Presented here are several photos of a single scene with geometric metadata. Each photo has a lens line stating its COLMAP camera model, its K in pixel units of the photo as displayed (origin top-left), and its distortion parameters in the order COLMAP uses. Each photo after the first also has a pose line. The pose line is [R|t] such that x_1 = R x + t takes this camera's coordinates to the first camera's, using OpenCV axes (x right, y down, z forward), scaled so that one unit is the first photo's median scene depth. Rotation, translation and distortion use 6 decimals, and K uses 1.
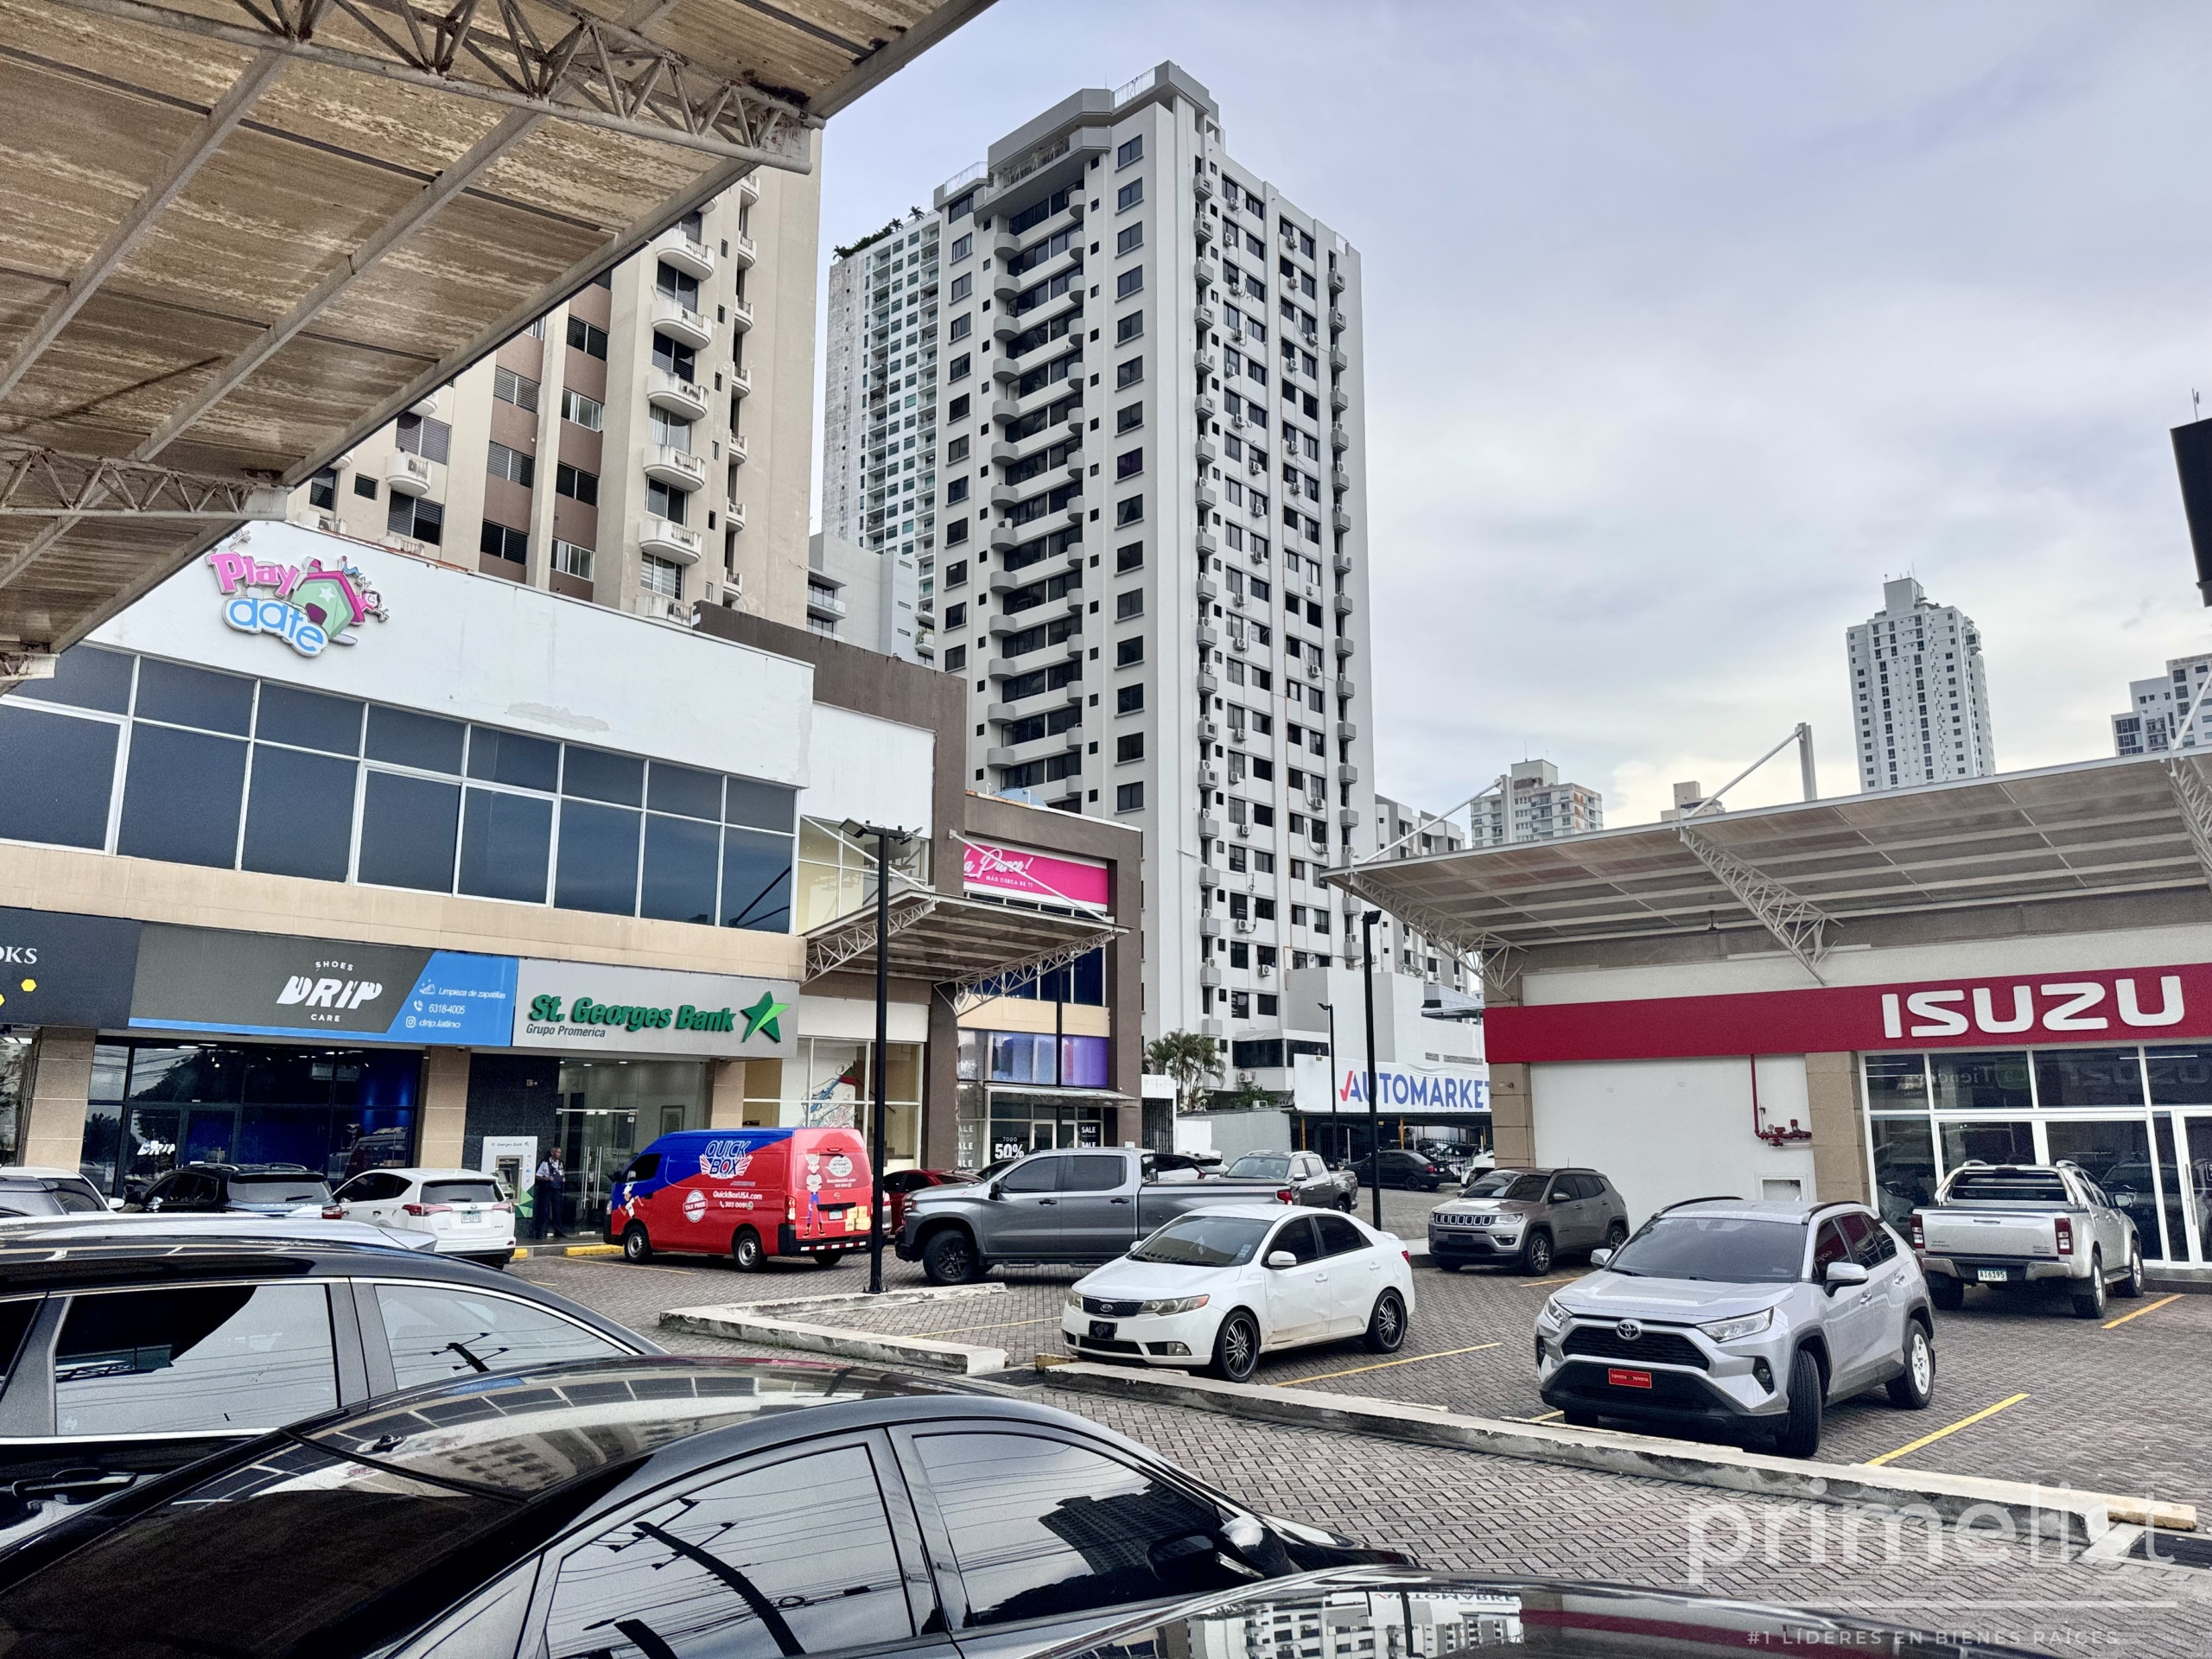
lens RADIAL K [[1553.2, 0, 1109.0], [0, 1553.2, 874.4], [0, 0, 1]] dist [0.105903, -0.175843]
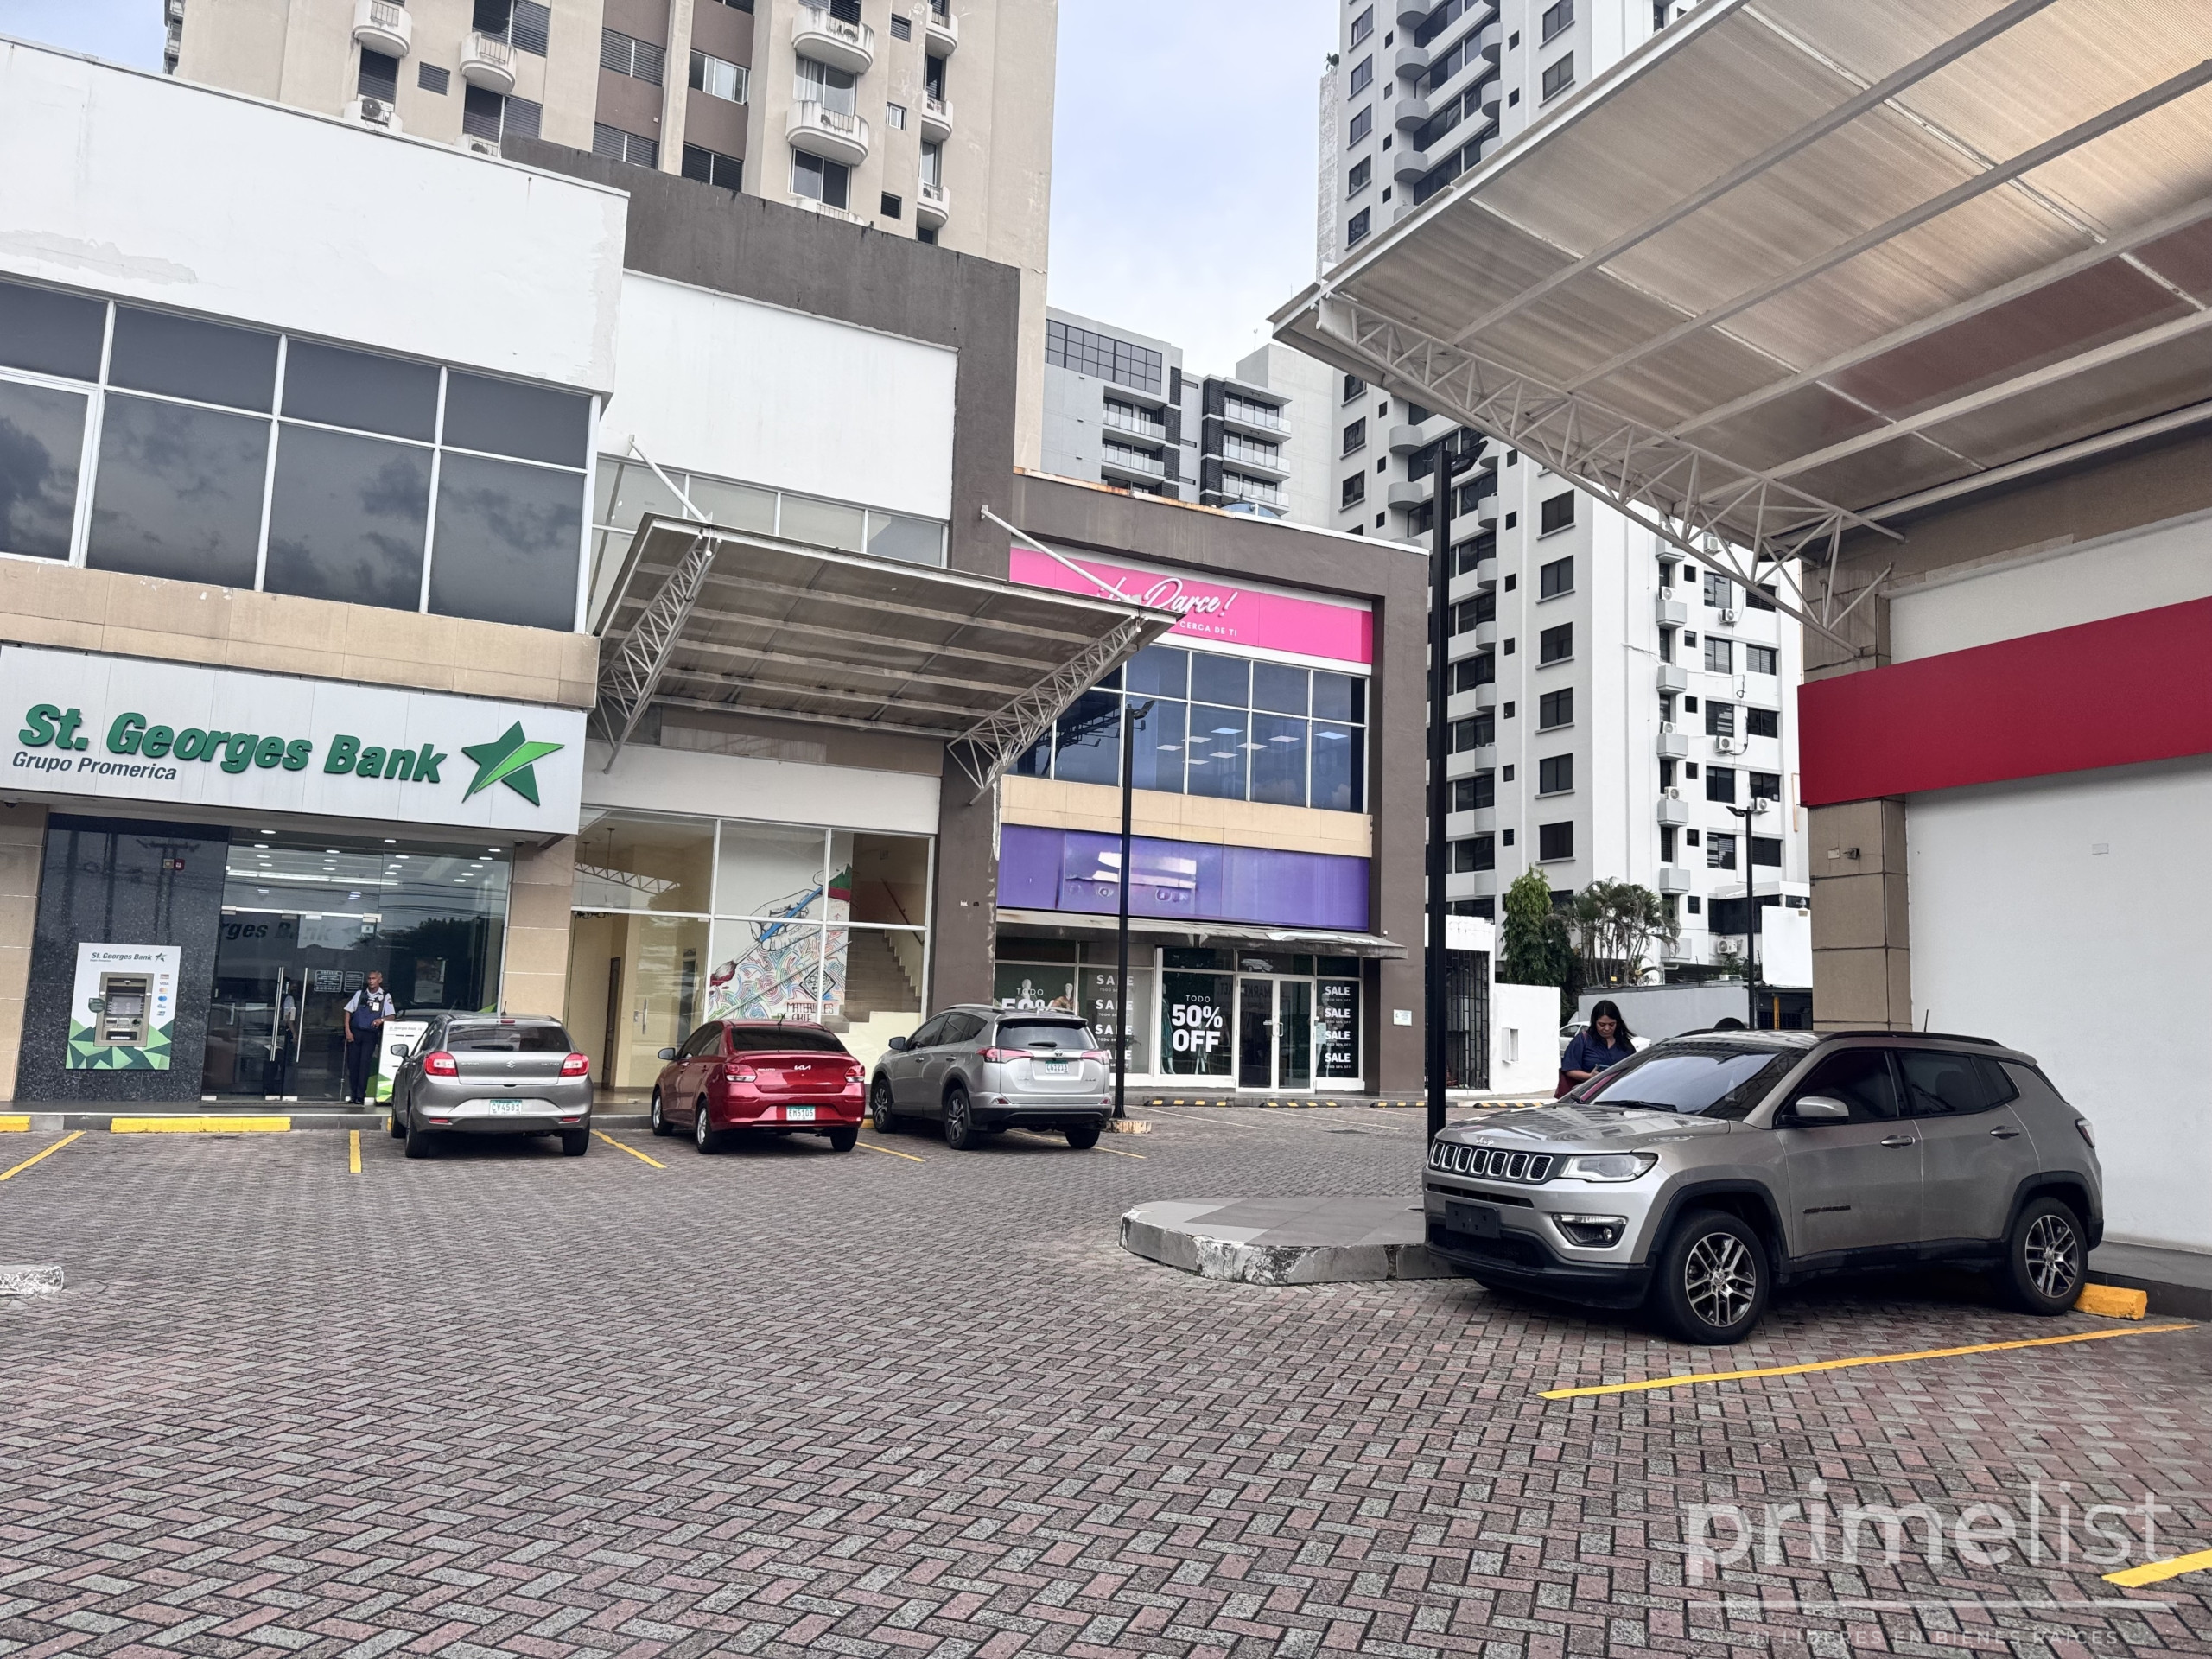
lens RADIAL K [[1559.3, 0, 1114.7], [0, 1559.3, 840.2], [0, 0, 1]] dist [0.102396, -0.130185]
pose [[0.934623, -0.014975, -0.355324, 0.207625], [0.031225, 0.998710, 0.040043, 0.100724], [0.354266, -0.048520, 0.933885, 0.492093]]
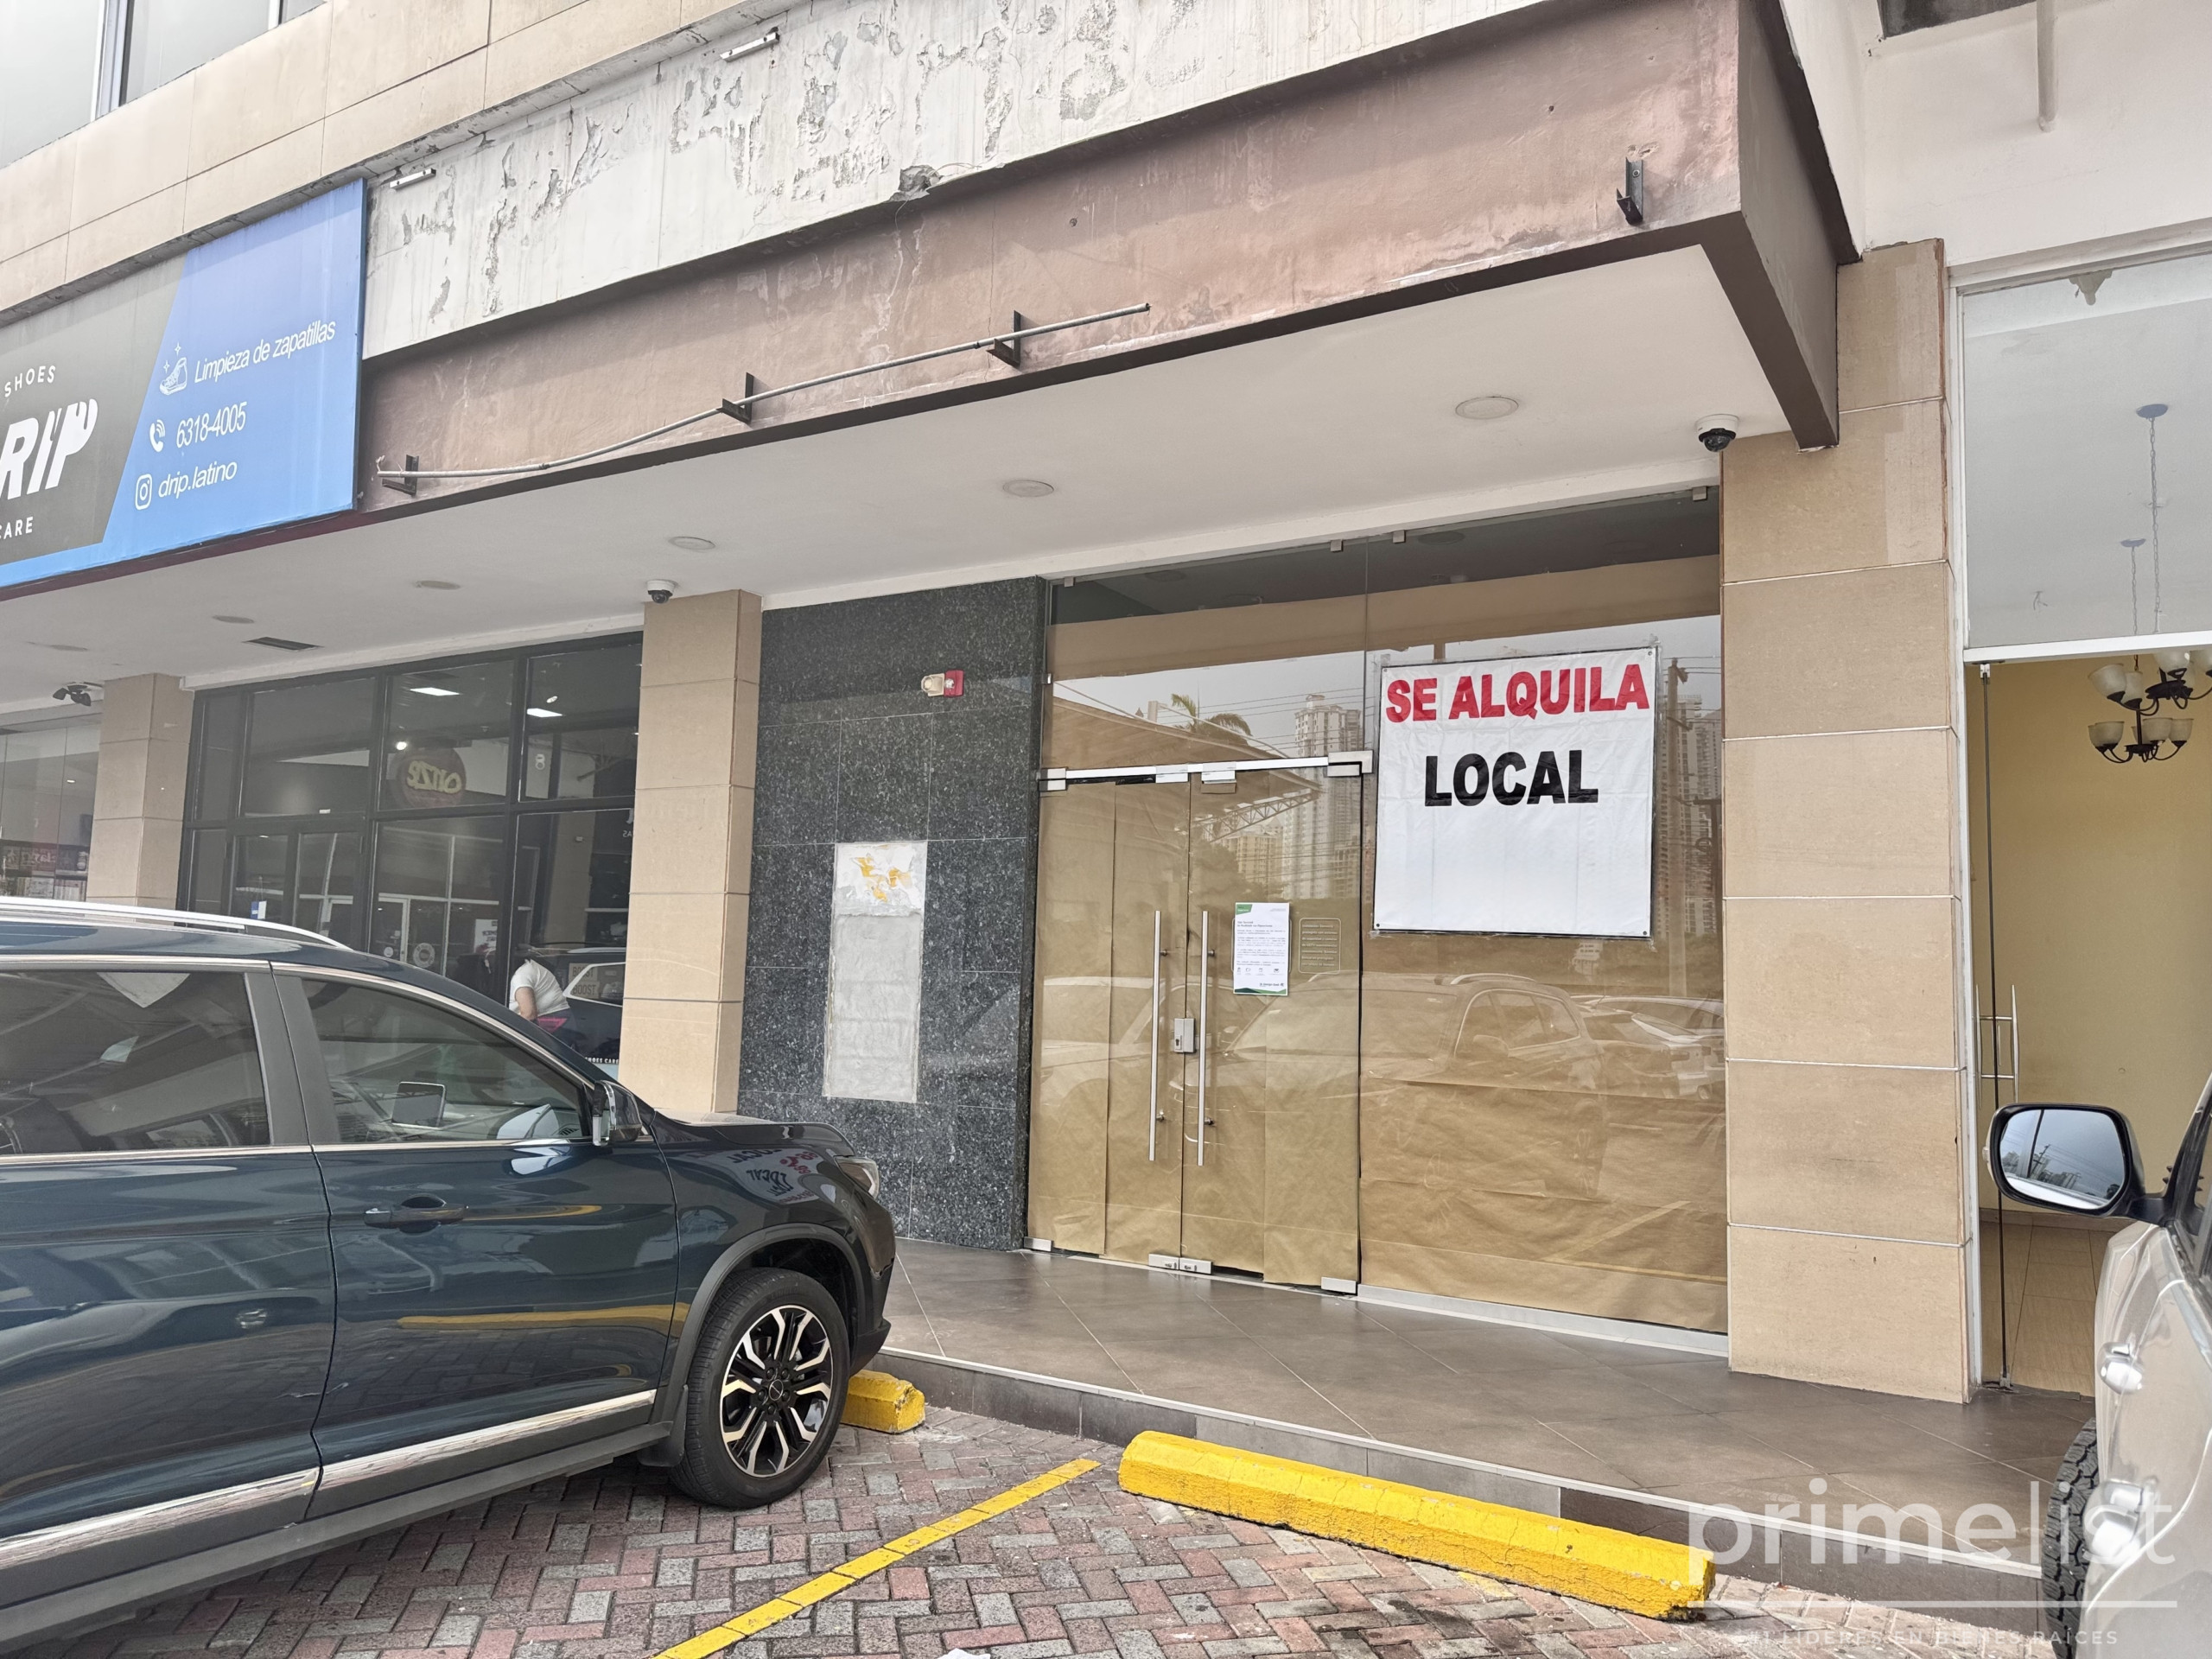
lens RADIAL K [[1559.3, 0, 1114.7], [0, 1559.3, 840.2], [0, 0, 1]] dist [0.102396, -0.130185]
pose [[0.191952, -0.094820, -0.976813, -0.088788], [0.141617, 0.987581, -0.068037, 0.169252], [0.971133, -0.125274, 0.202997, 0.901521]]
